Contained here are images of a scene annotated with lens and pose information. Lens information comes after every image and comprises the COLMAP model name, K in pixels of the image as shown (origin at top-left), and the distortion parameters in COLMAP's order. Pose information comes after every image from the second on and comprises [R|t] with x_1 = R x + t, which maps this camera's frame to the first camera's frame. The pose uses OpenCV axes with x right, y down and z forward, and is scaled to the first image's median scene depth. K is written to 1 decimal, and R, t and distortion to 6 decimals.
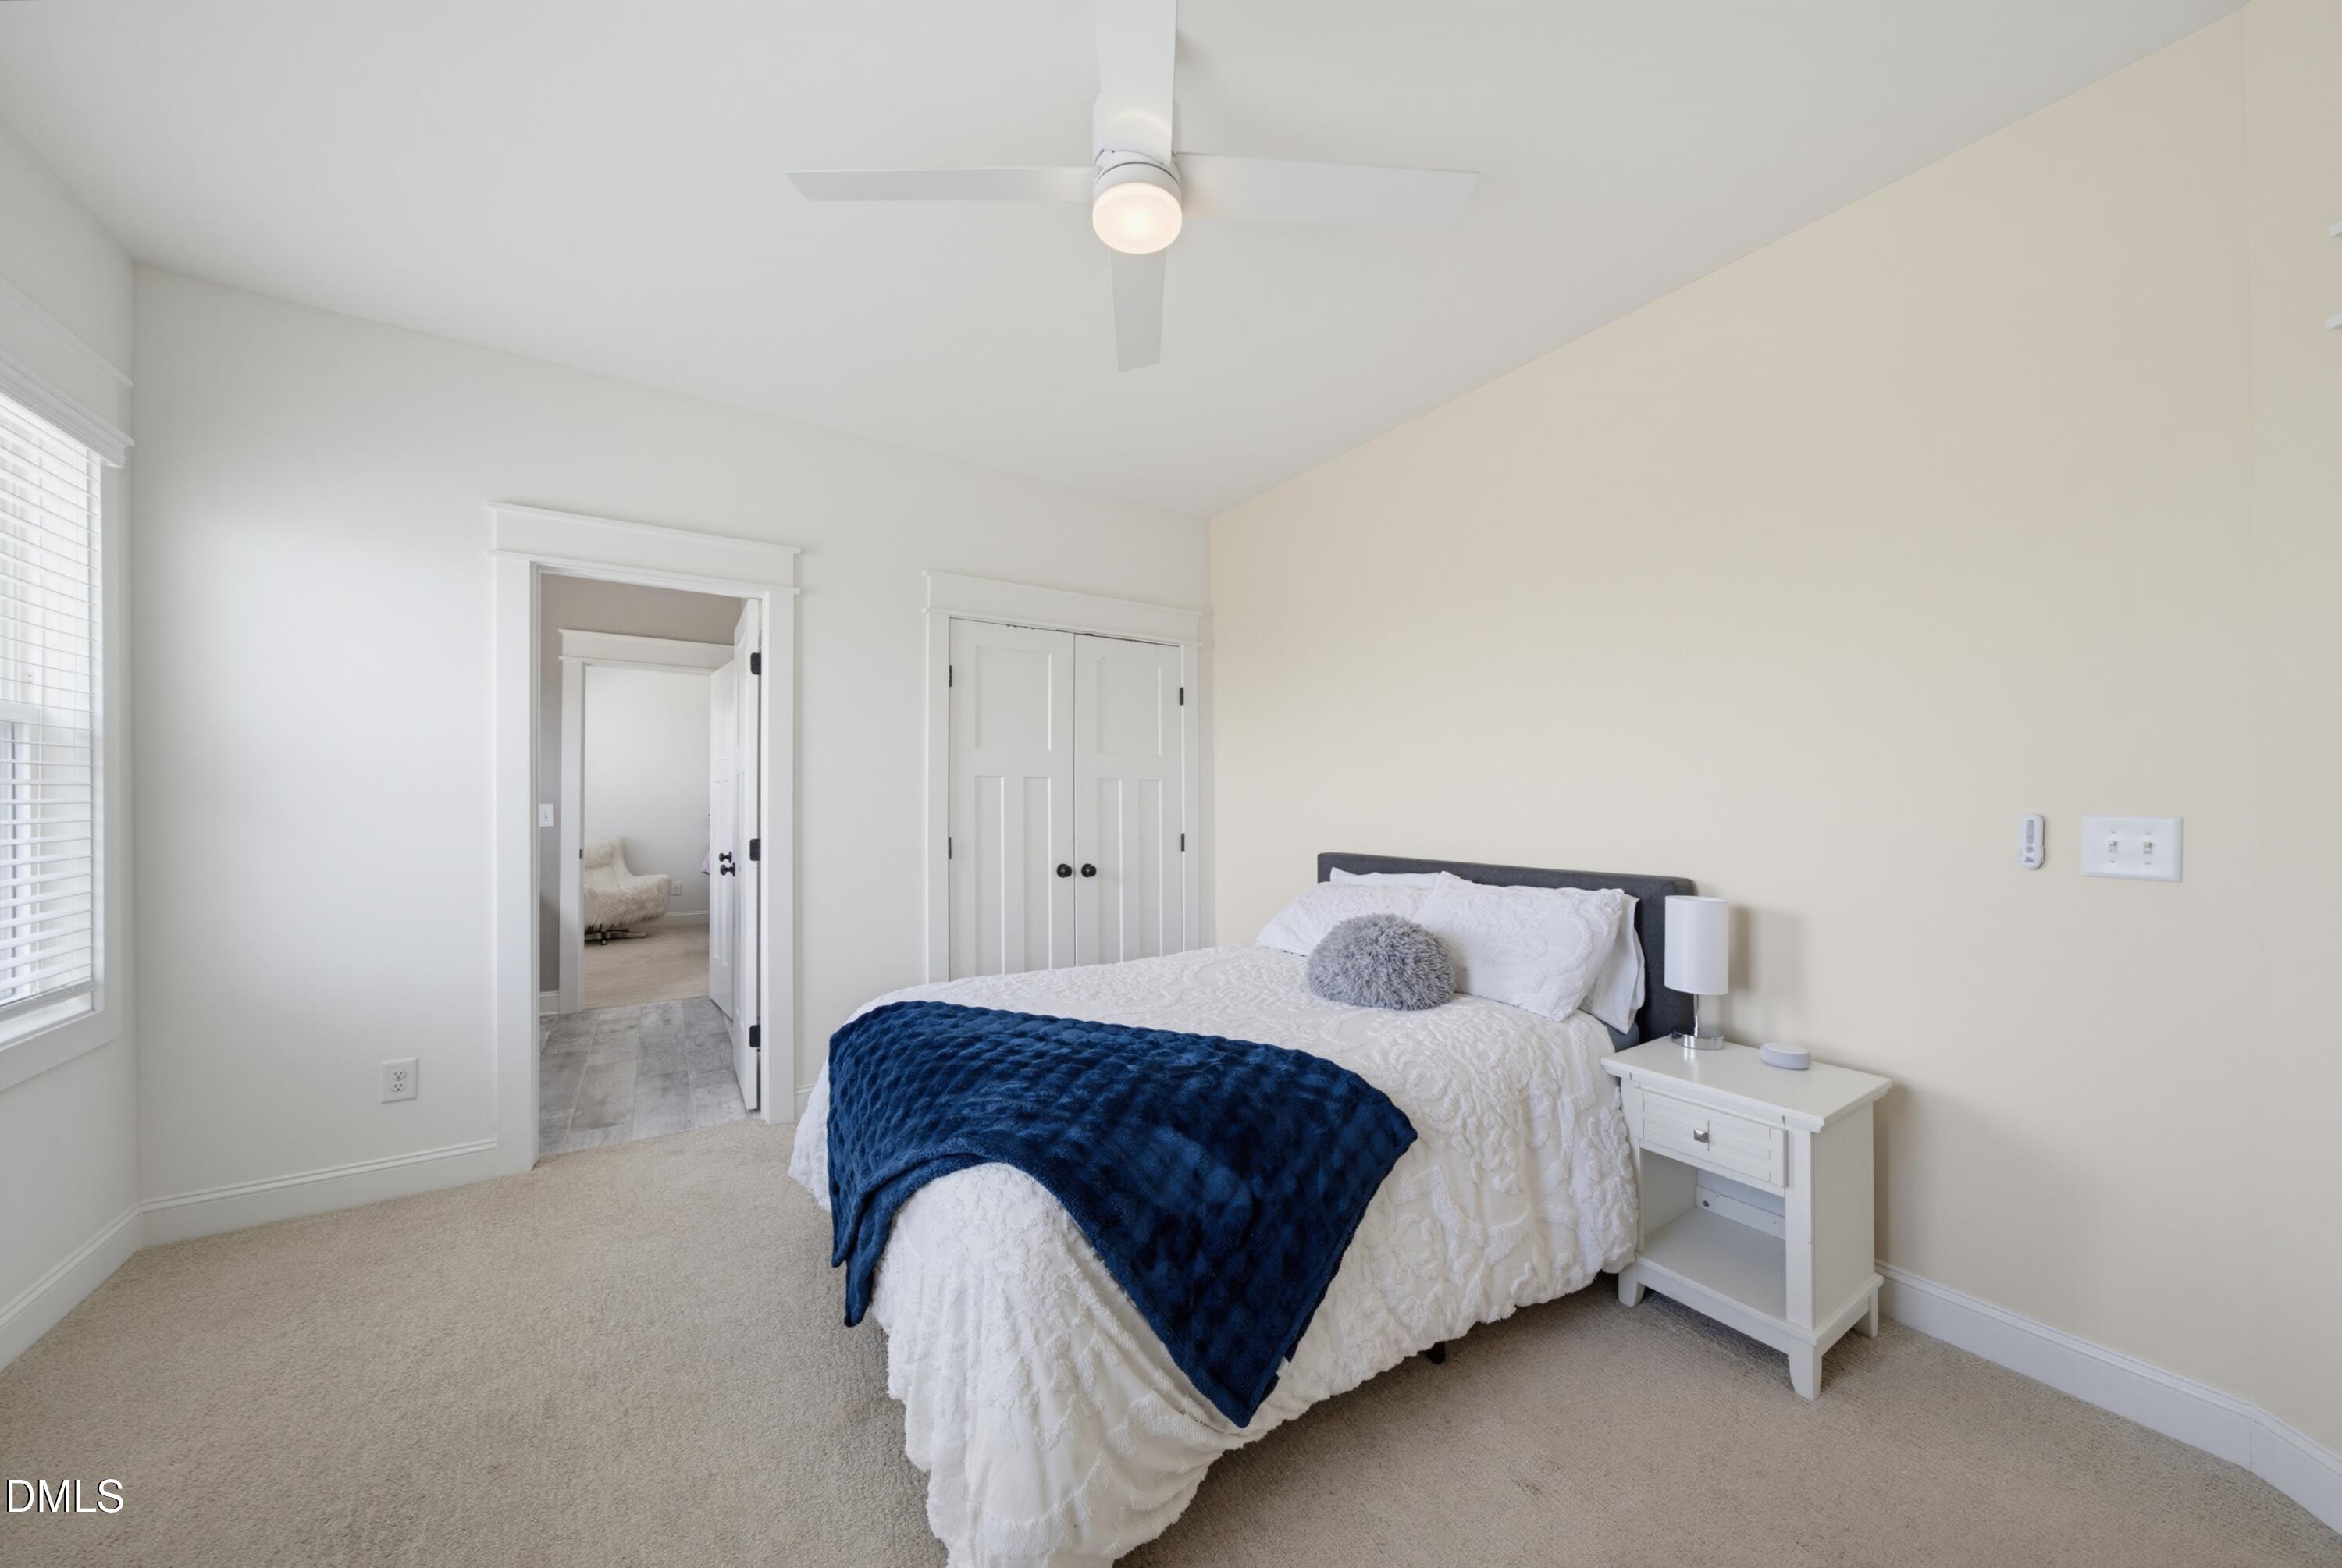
lens RADIAL K [[810.9, 0, 1180.6], [0, 810.9, 771.1], [0, 0, 1]] dist [-0.002463, -0.000092]
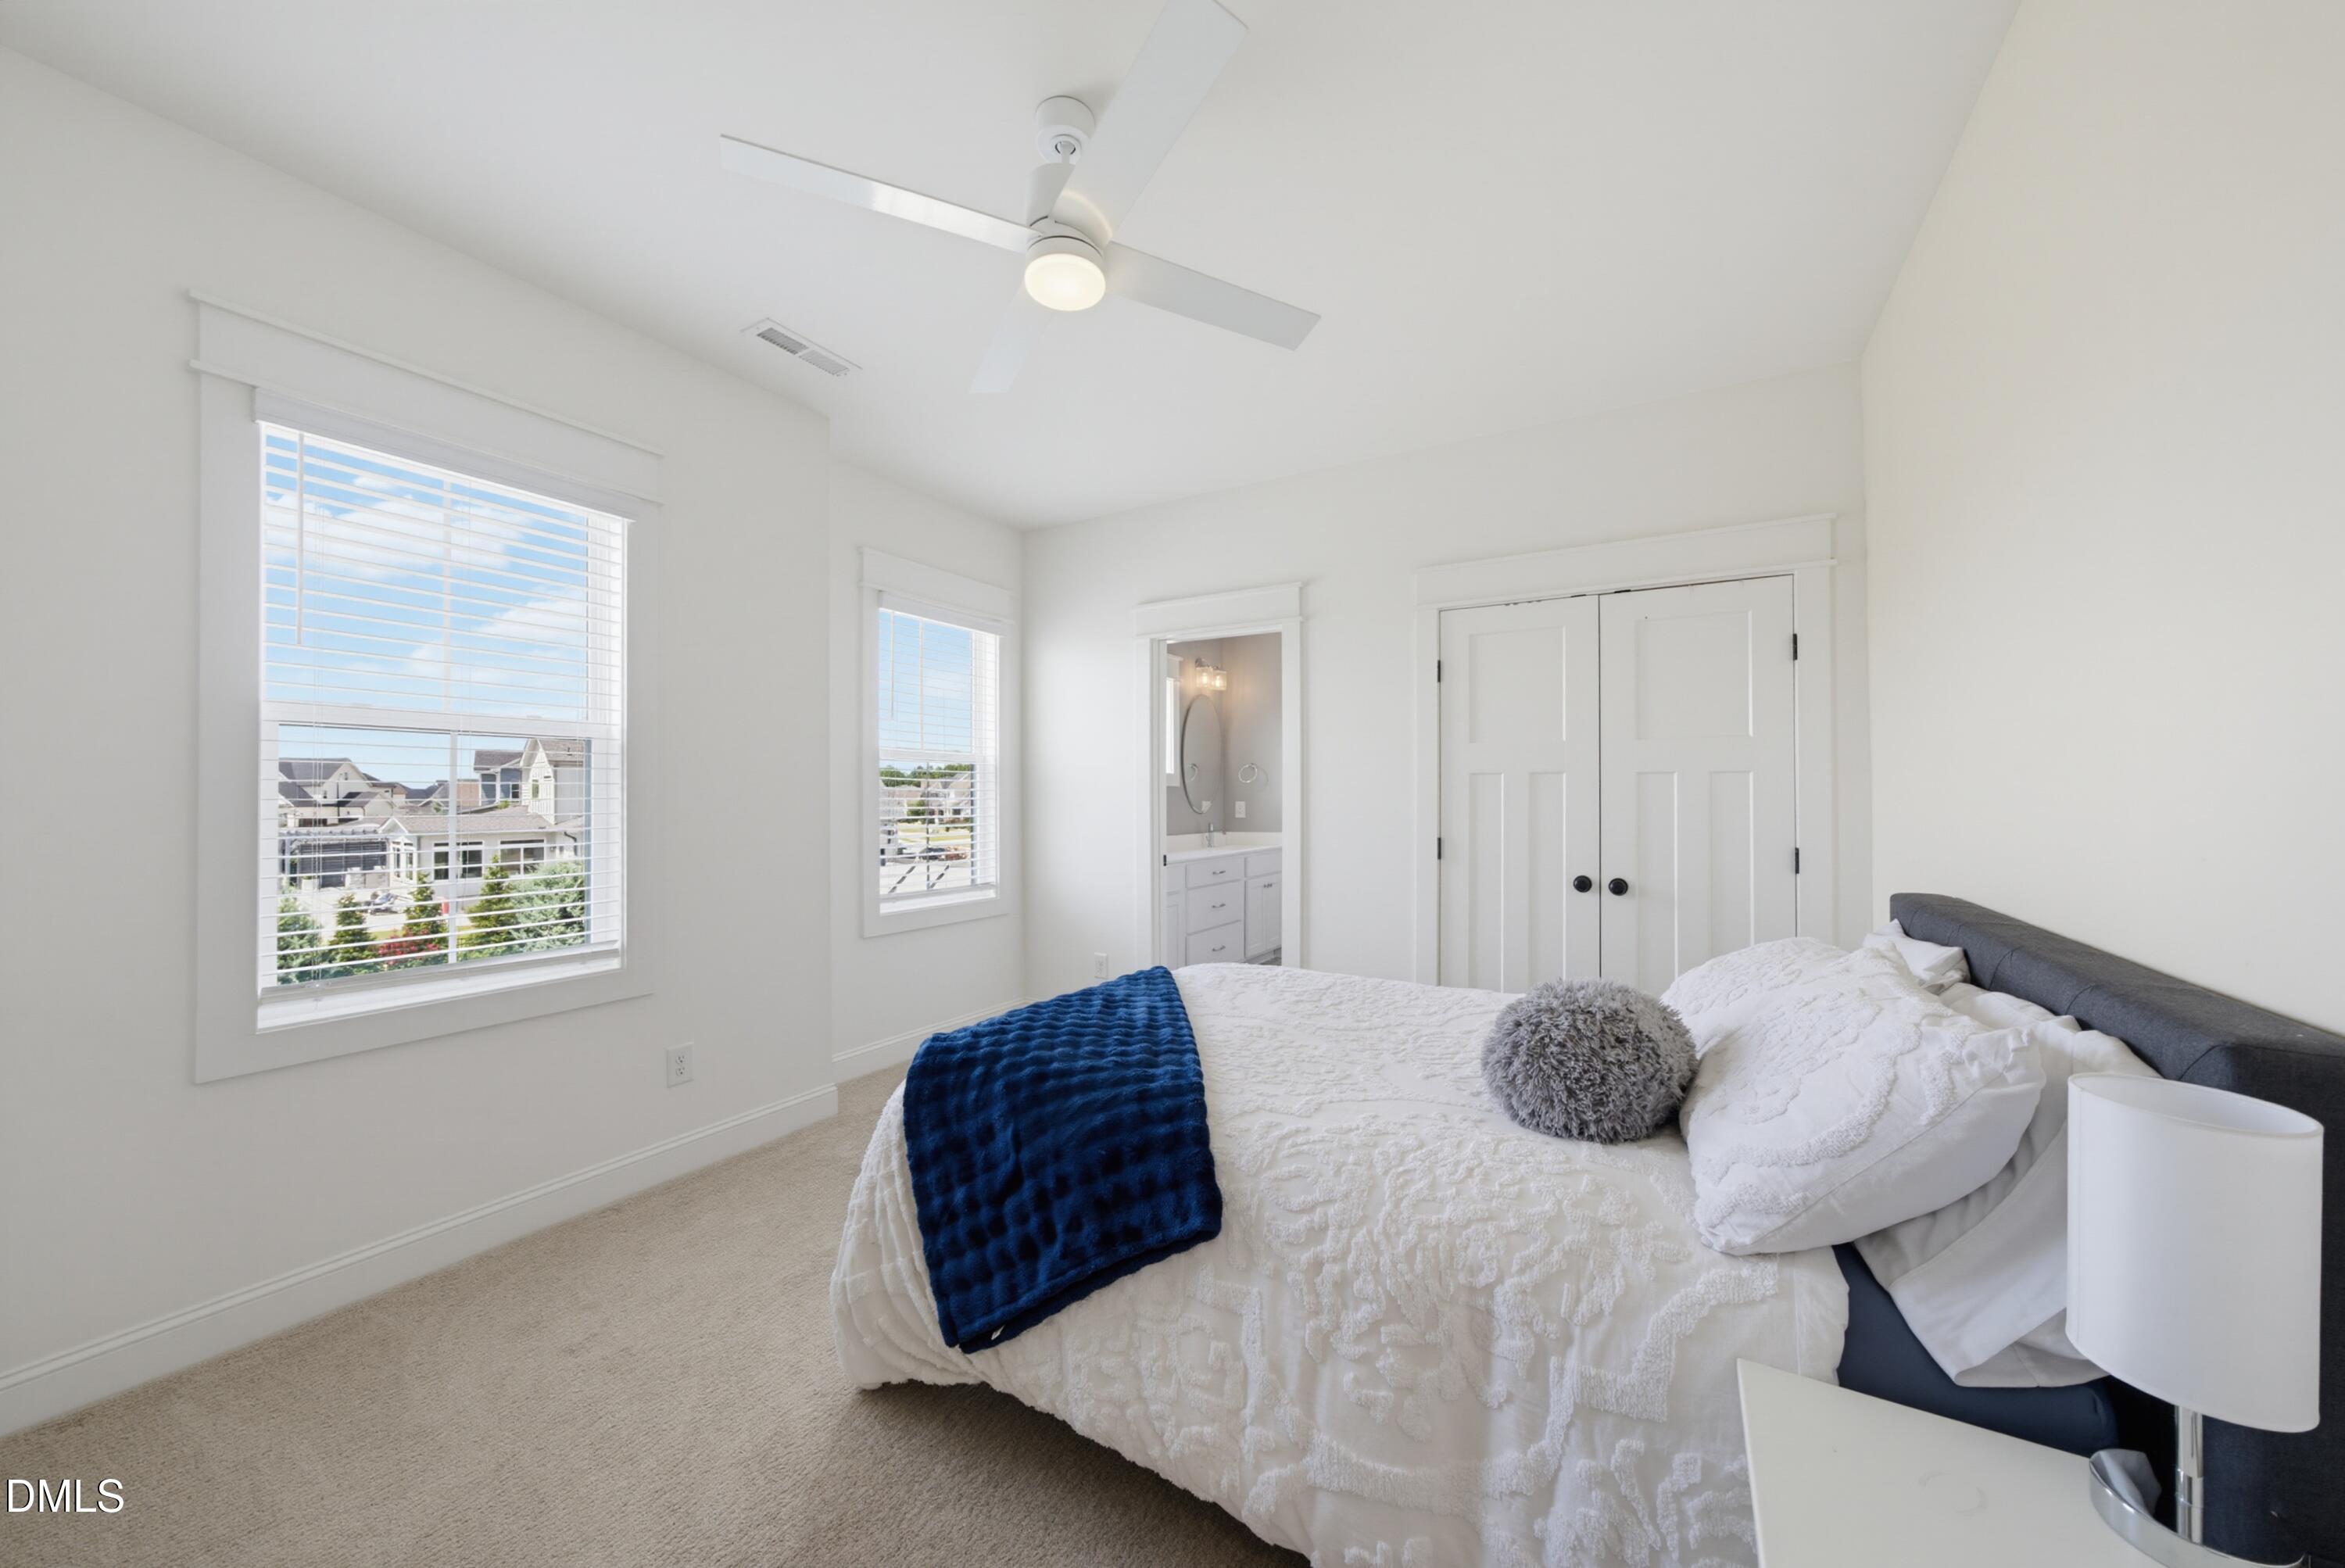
lens RADIAL K [[792.1, 0, 1172.5], [0, 792.1, 784.0], [0, 0, 1]] dist [-0.002170, -0.000063]
pose [[0.449411, -0.009030, -0.893279, 0.815565], [0.024551, 0.999696, 0.002247, 0.018058], [0.892987, -0.022941, 0.449496, 0.537675]]
